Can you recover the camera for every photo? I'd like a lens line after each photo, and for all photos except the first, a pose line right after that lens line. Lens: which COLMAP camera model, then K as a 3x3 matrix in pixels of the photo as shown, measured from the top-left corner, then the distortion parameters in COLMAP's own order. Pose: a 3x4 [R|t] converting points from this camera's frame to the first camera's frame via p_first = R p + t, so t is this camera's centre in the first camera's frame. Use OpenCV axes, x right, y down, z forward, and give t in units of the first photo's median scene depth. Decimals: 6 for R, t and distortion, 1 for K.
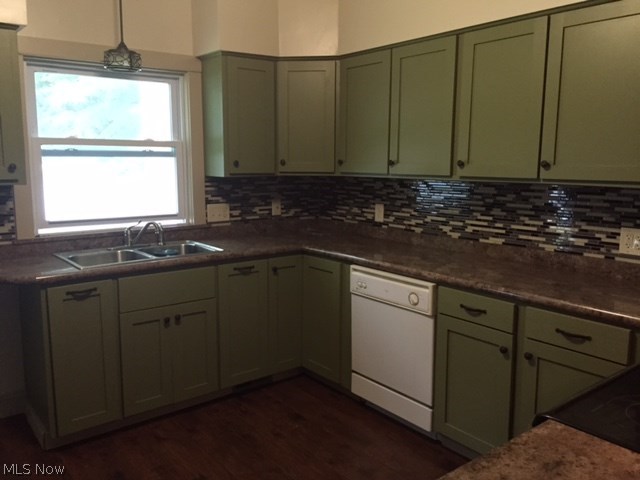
lens RADIAL K [[550.0, 0, 320.0], [0, 550.0, 240.0], [0, 0, 1]] dist [0.078677, -0.006908]
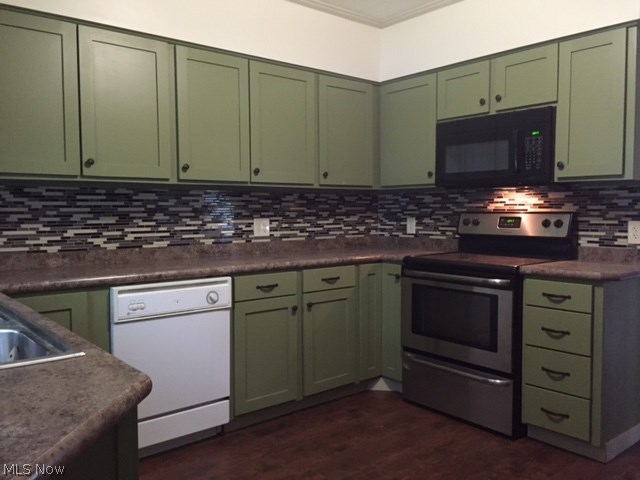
lens RADIAL K [[550.0, 0, 320.0], [0, 550.0, 240.0], [0, 0, 1]] dist [0.078677, -0.006908]
pose [[-0.019451, -0.062278, 0.997869, -0.758036], [0.152828, 0.986144, 0.064525, -0.028733], [-0.988061, 0.153757, -0.009663, 0.733306]]
